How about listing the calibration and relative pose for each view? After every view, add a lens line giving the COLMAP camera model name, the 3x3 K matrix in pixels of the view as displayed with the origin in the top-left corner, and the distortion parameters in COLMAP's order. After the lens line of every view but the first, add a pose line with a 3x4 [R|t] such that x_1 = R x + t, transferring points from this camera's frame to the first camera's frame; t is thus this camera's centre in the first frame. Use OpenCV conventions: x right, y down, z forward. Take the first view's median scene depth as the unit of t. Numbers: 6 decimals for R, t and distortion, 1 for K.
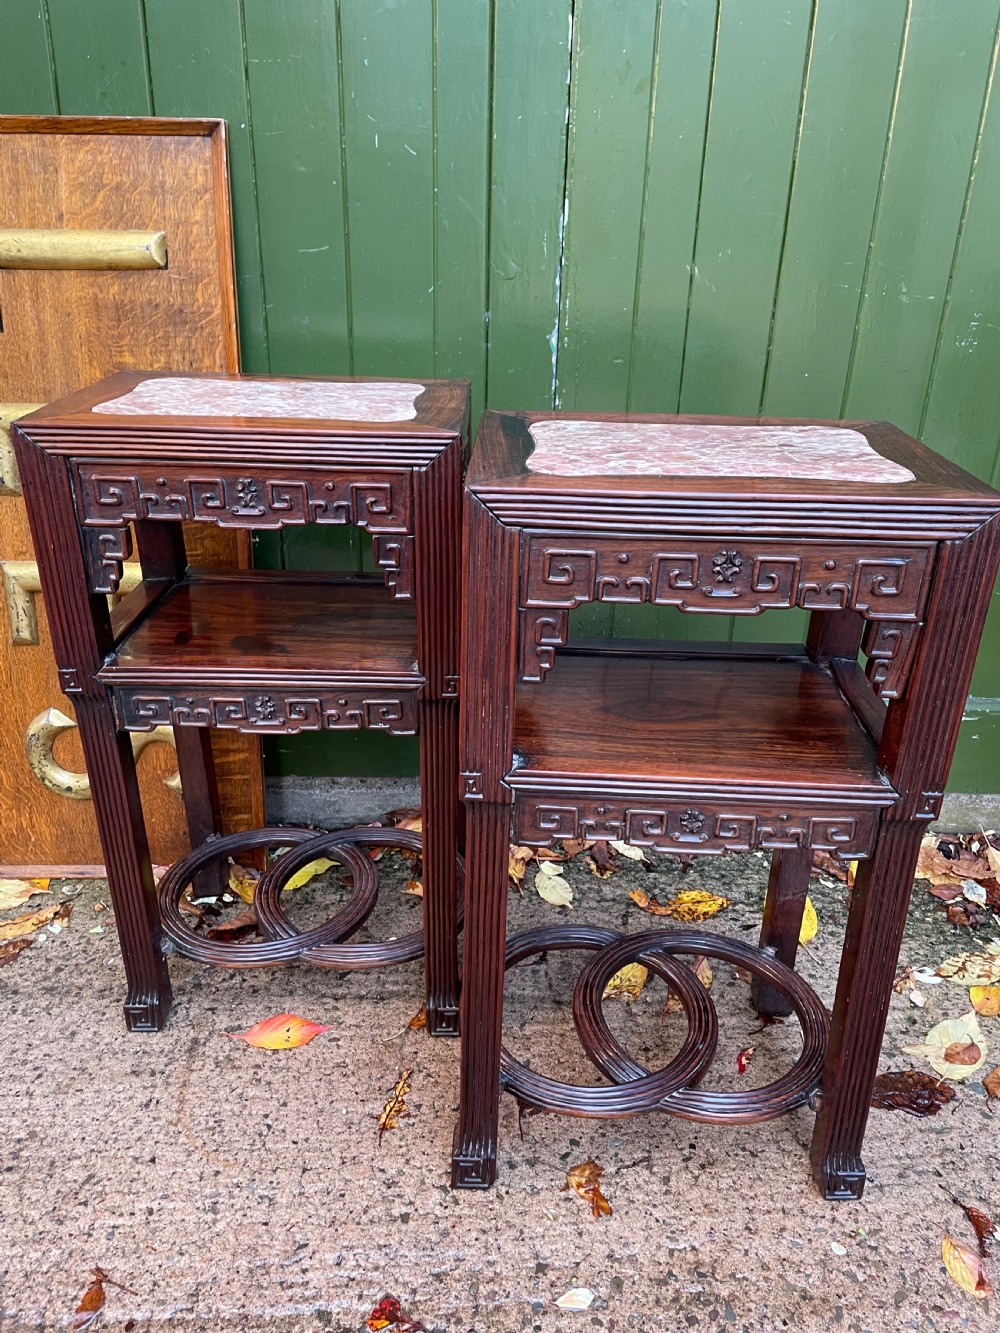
lens RADIAL K [[1015.4, 0, 509.2], [0, 1015.4, 656.8], [0, 0, 1]] dist [0.084418, -0.118131]
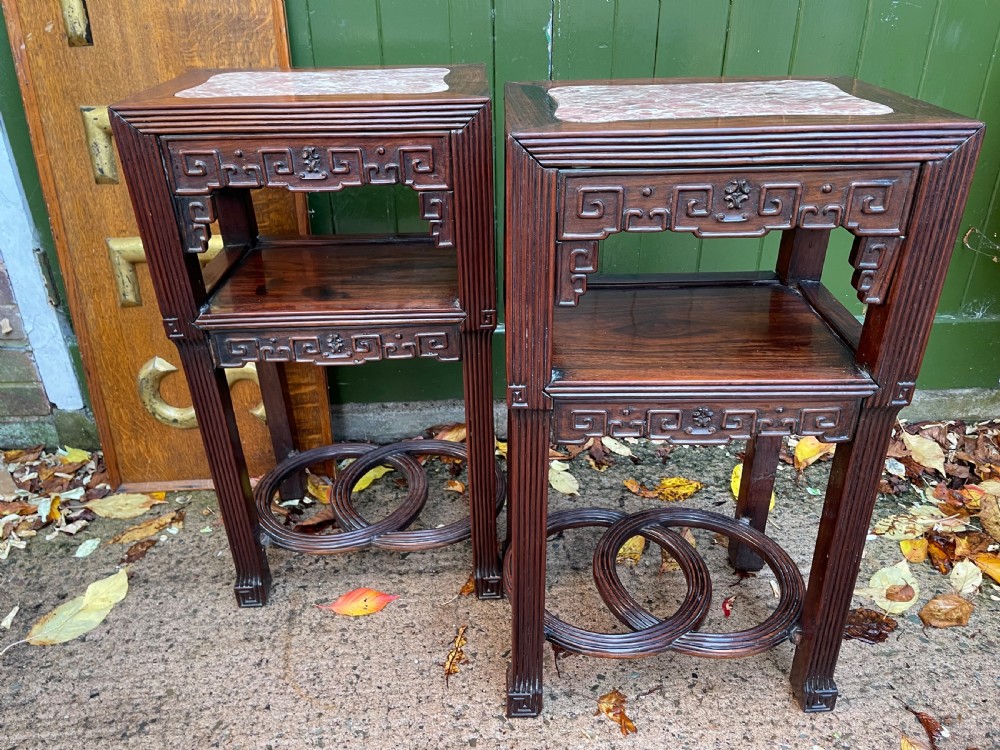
lens RADIAL K [[761.7, 0, 492.8], [0, 761.7, 366.8], [0, 0, 1]] dist [0.084418, -0.118131]
pose [[0.998846, -0.048012, 0.001191, -0.046191], [0.047824, 0.996597, 0.067142, 0.021512], [-0.004410, -0.067008, 0.997743, 0.076063]]
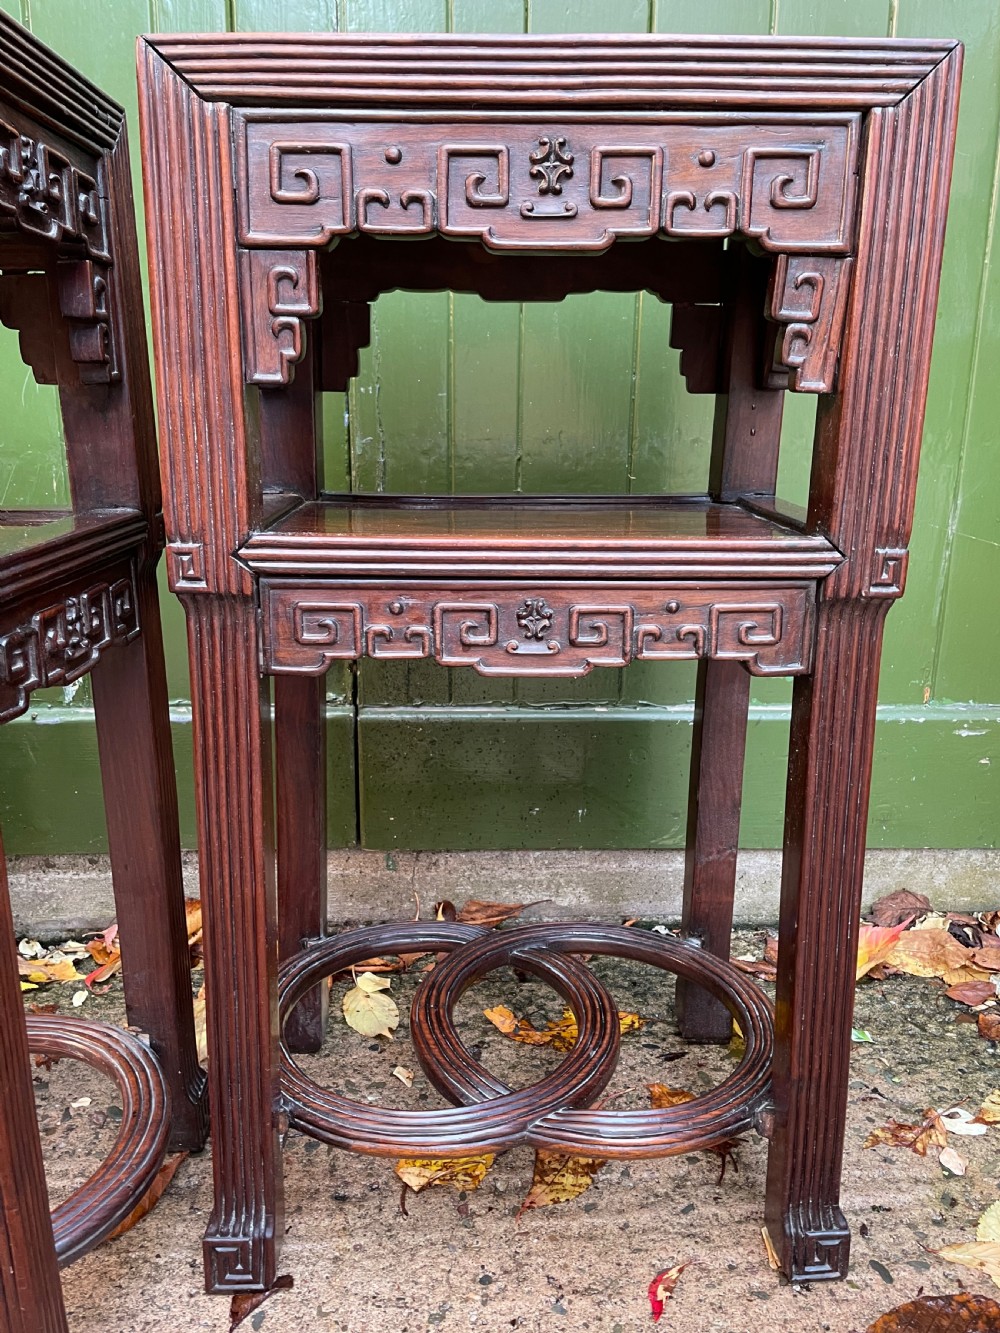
lens RADIAL K [[1015.4, 0, 492.6], [0, 1015.4, 655.5], [0, 0, 1]] dist [0.084418, -0.118131]
pose [[0.999117, -0.027139, 0.032086, 0.128678], [0.032393, 0.983745, -0.176627, 0.151074], [-0.026771, 0.177510, 0.983755, 0.397308]]
